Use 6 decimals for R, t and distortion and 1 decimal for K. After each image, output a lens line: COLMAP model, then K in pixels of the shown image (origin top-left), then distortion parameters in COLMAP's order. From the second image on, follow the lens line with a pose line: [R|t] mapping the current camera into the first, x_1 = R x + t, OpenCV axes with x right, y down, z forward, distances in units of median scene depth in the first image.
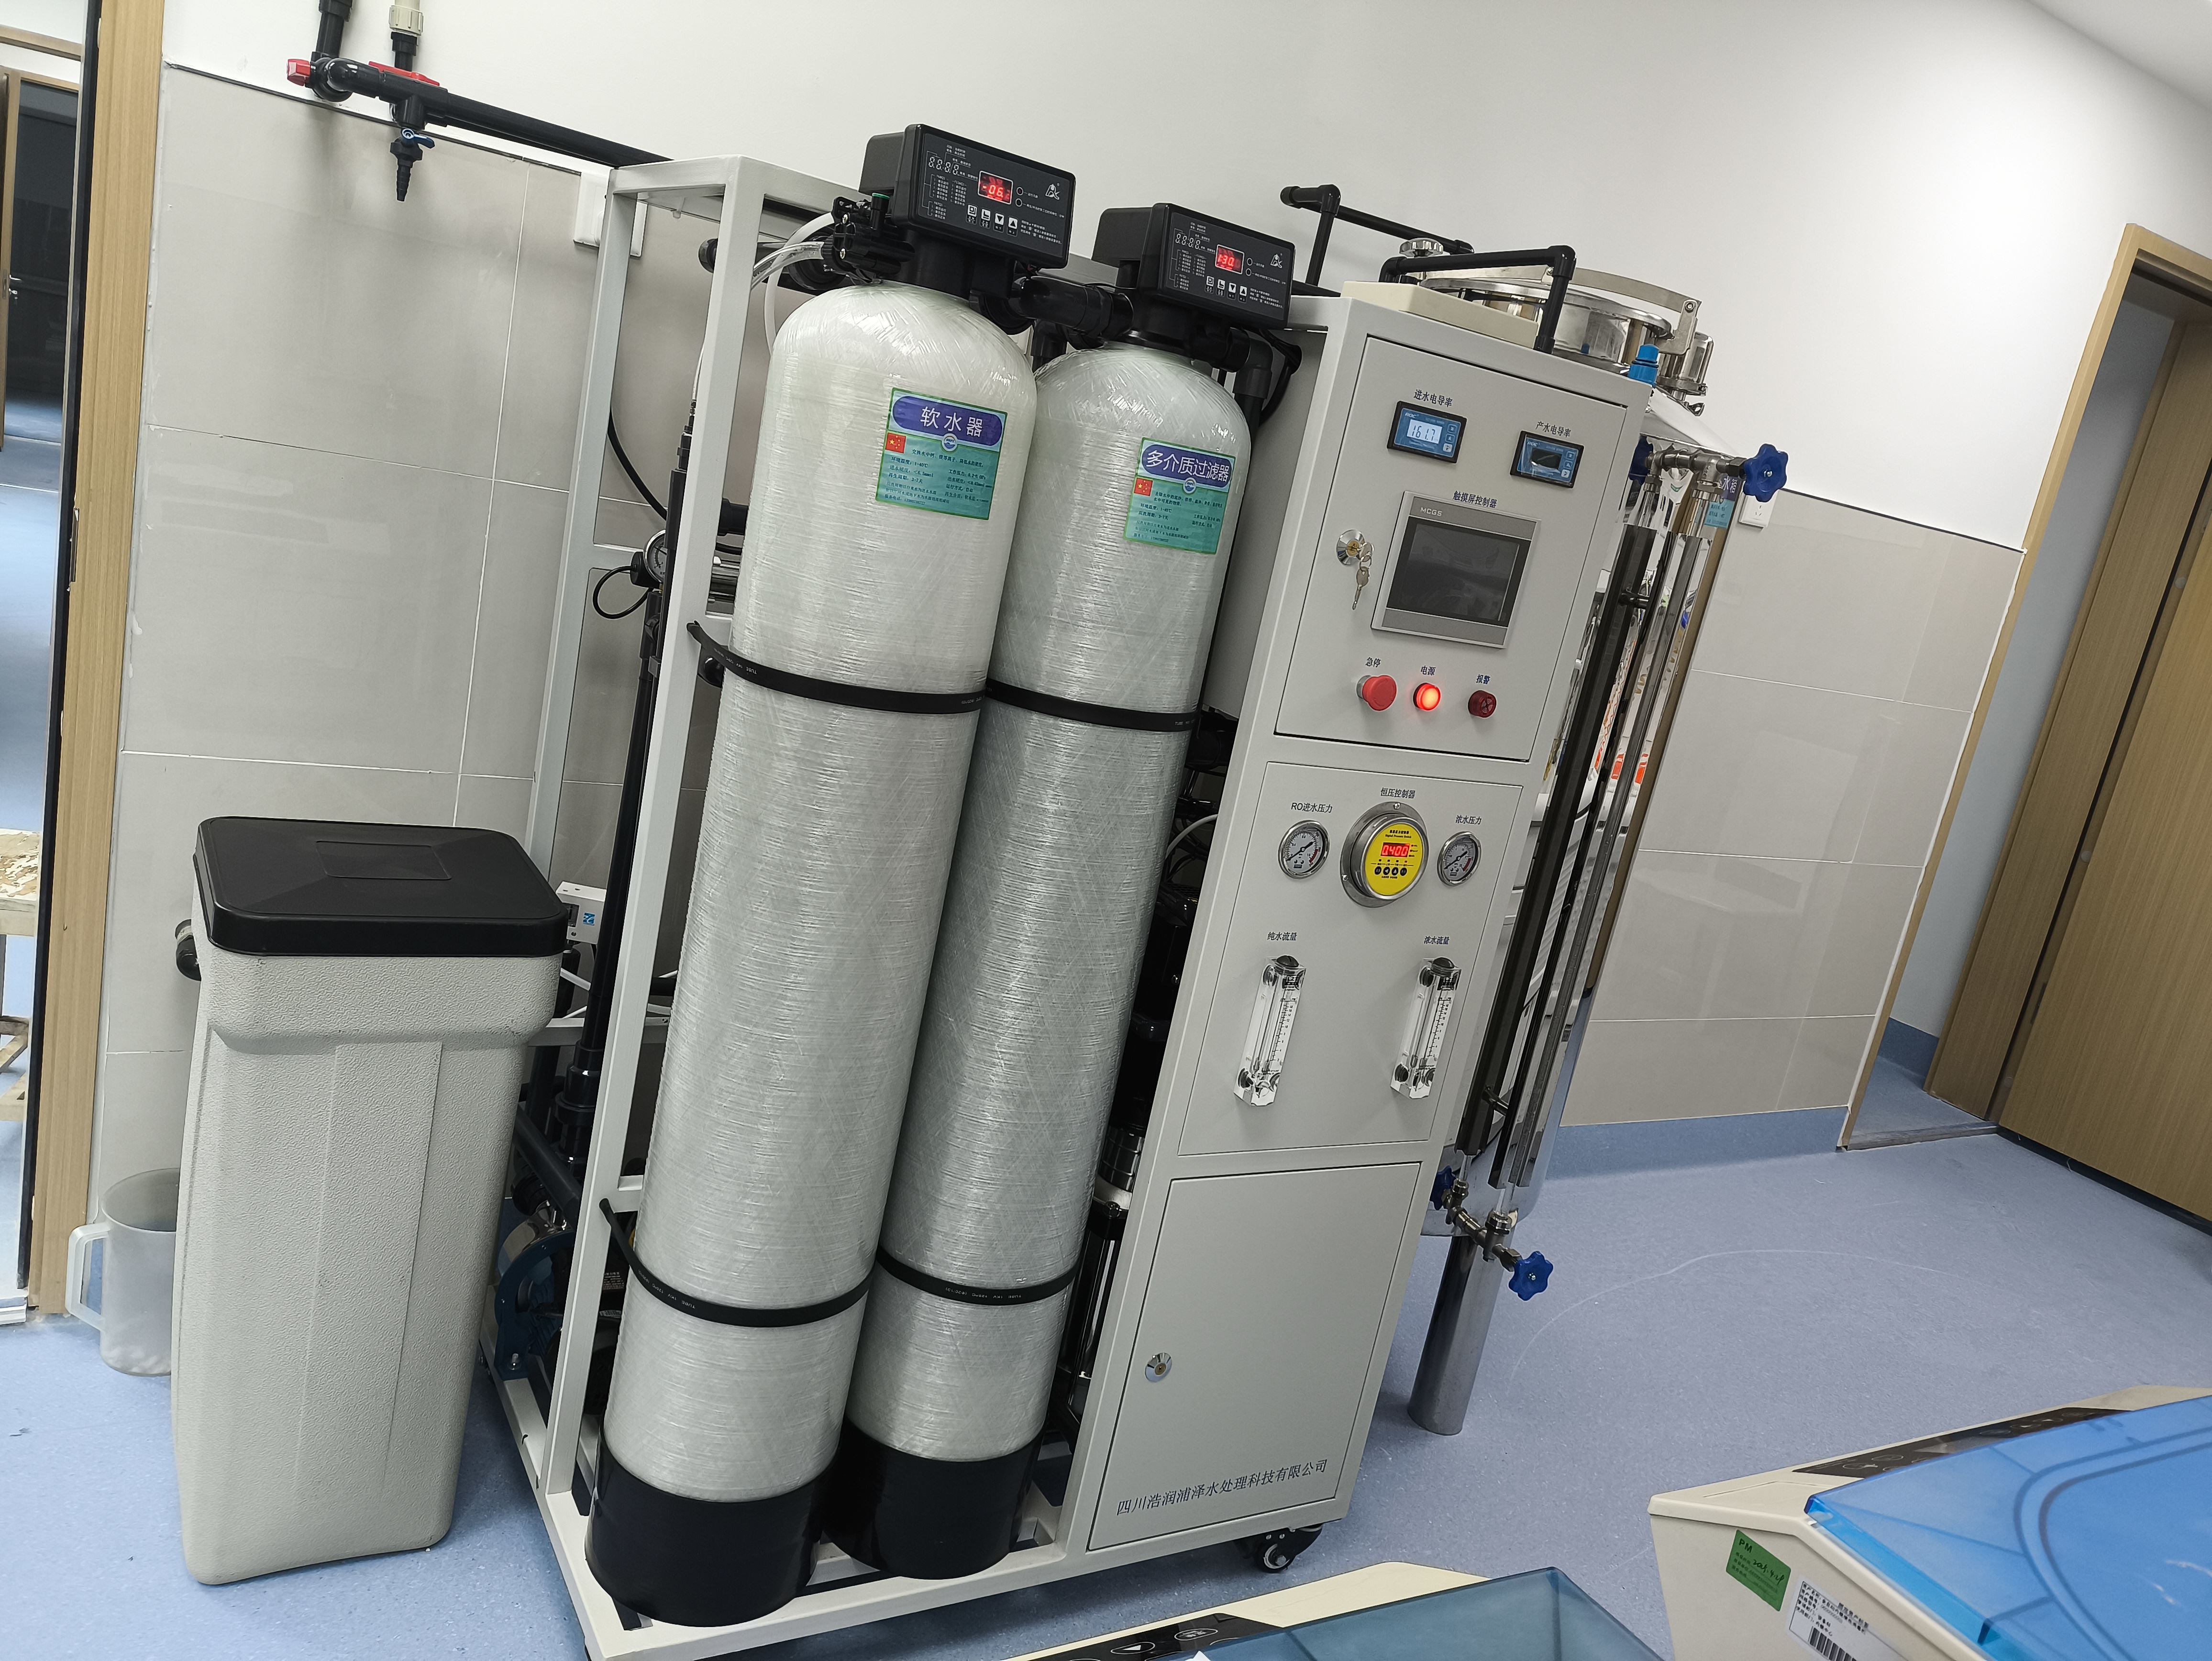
lens RADIAL K [[1626.9, 0, 1101.7], [0, 1626.9, 827.2], [0, 0, 1]] dist [0.063807, -0.076147]
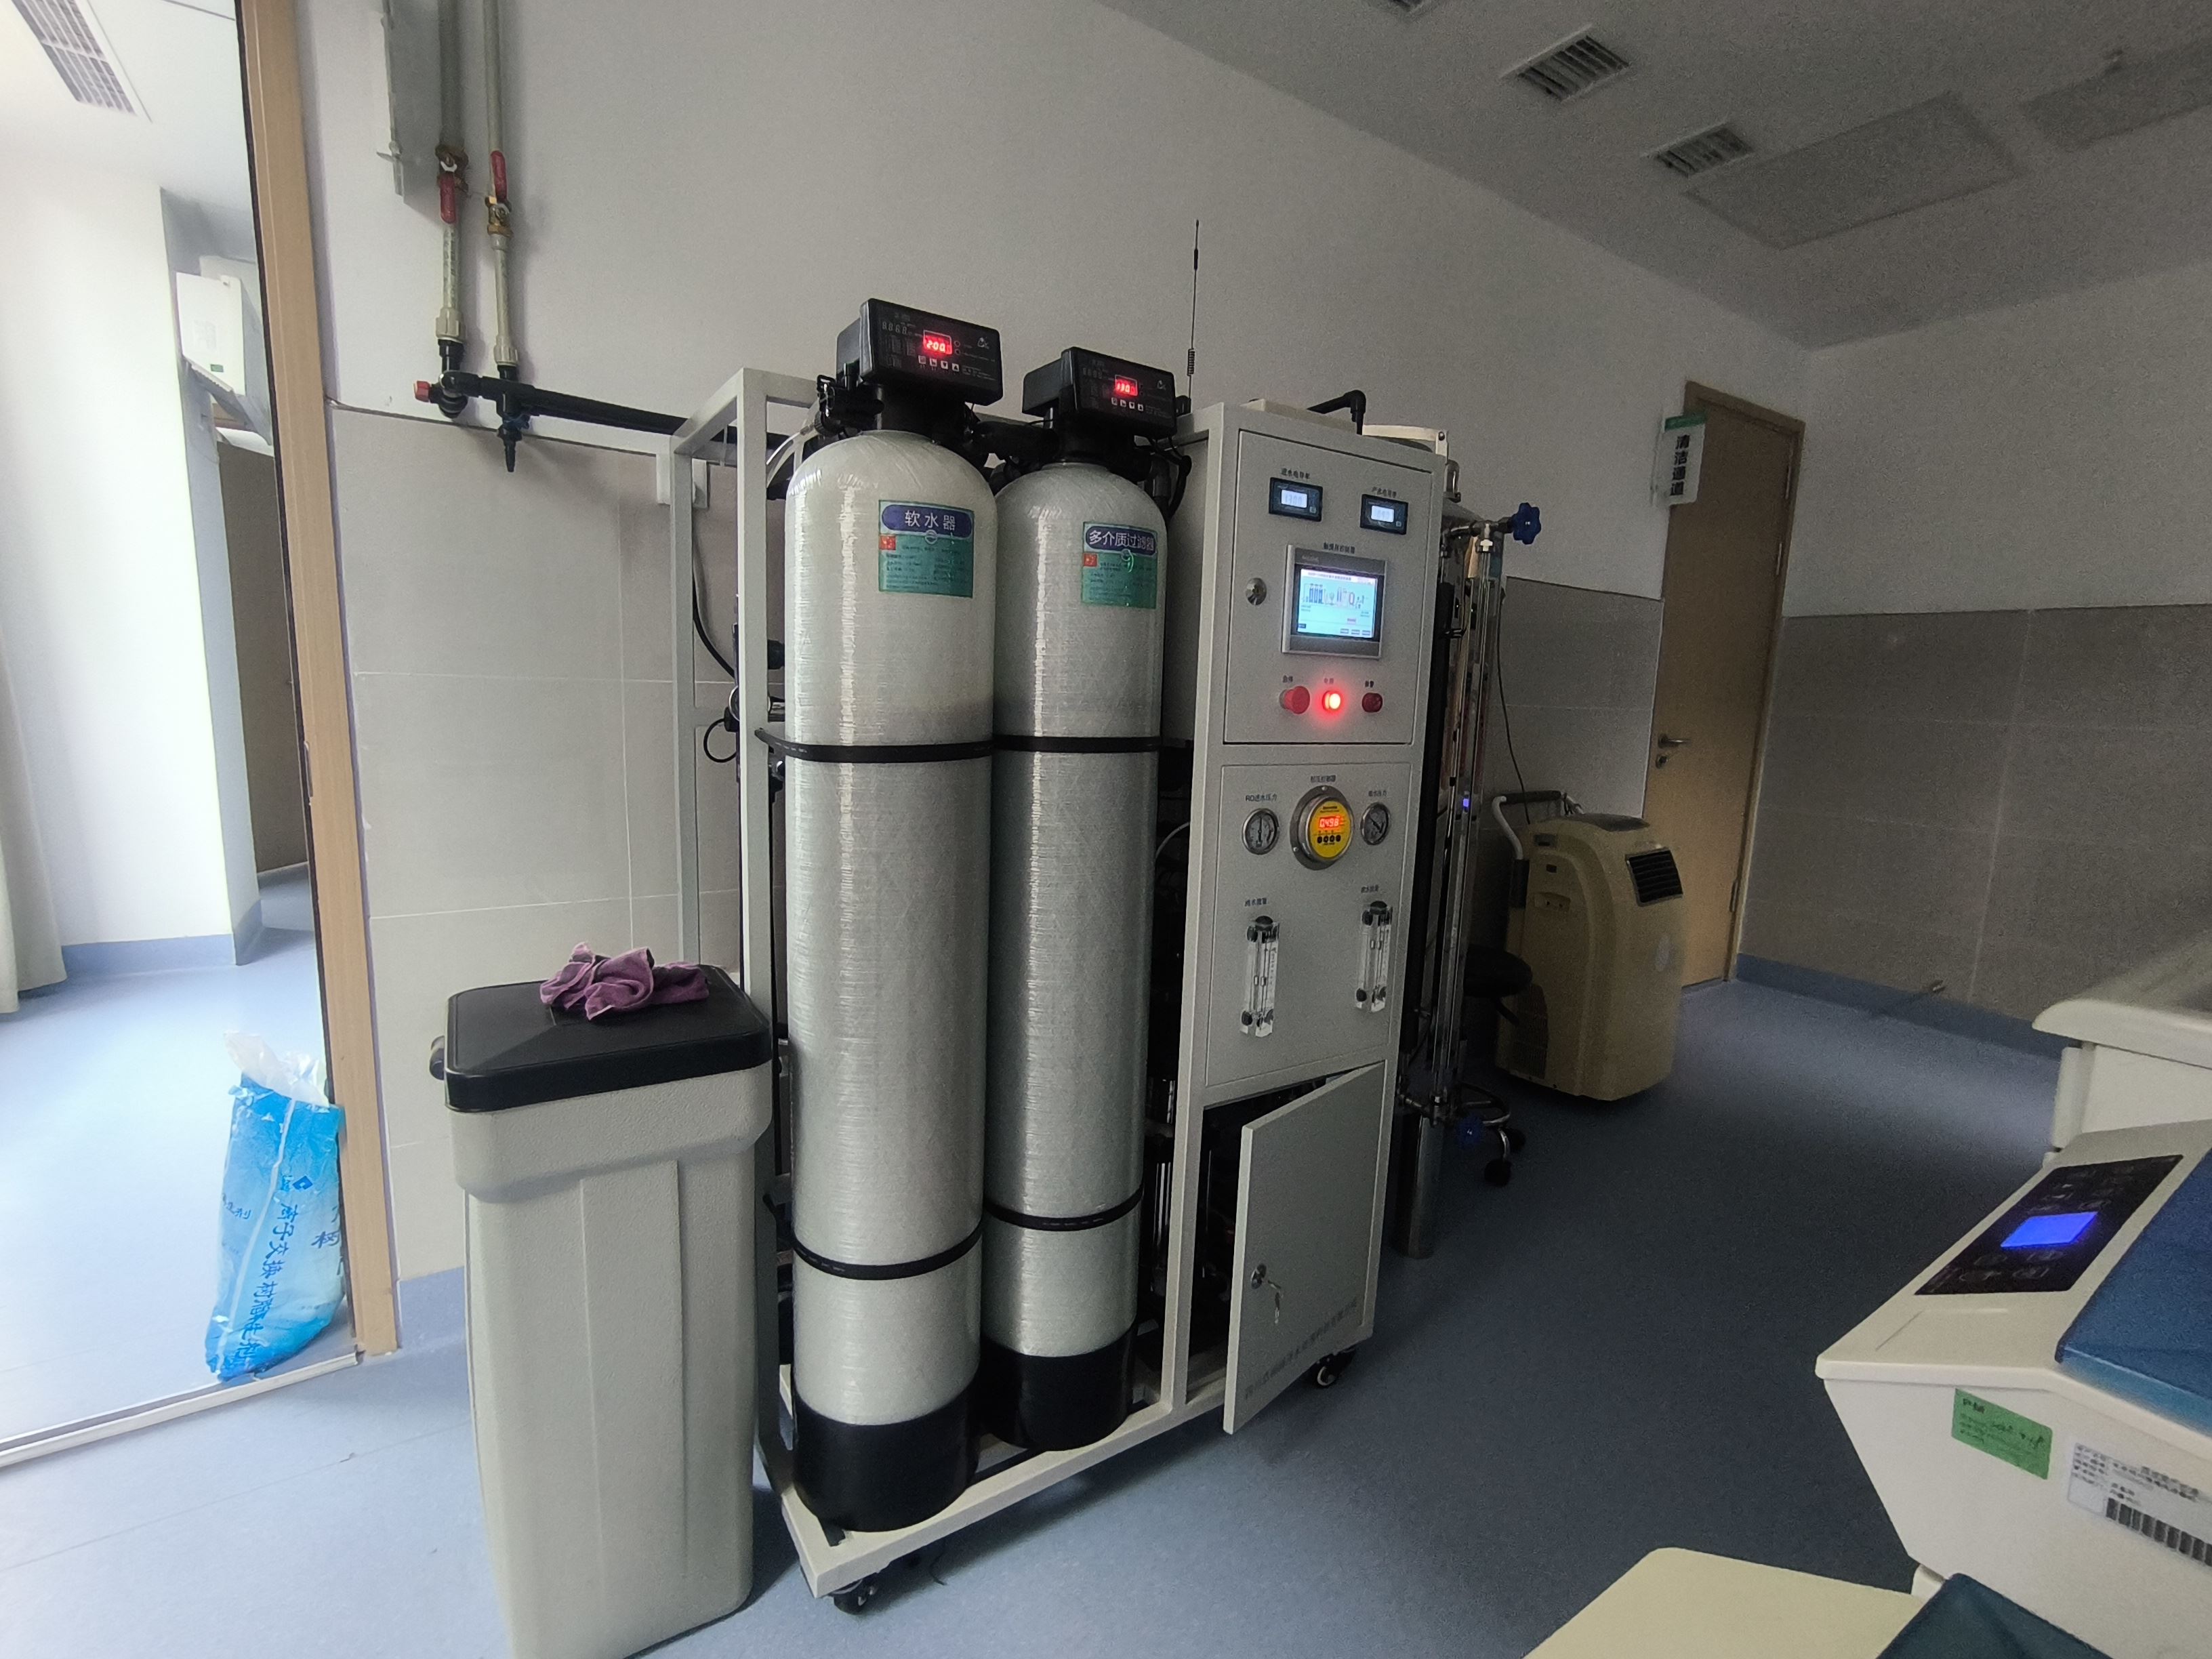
lens RADIAL K [[1005.8, 0, 1111.8], [0, 1005.8, 831.4], [0, 0, 1]] dist [-0.018888, 0.009928]
pose [[0.985560, -0.168232, 0.019218, -0.007404], [0.169184, 0.983019, -0.071060, 0.050483], [-0.006938, 0.073285, 0.997287, 0.208574]]
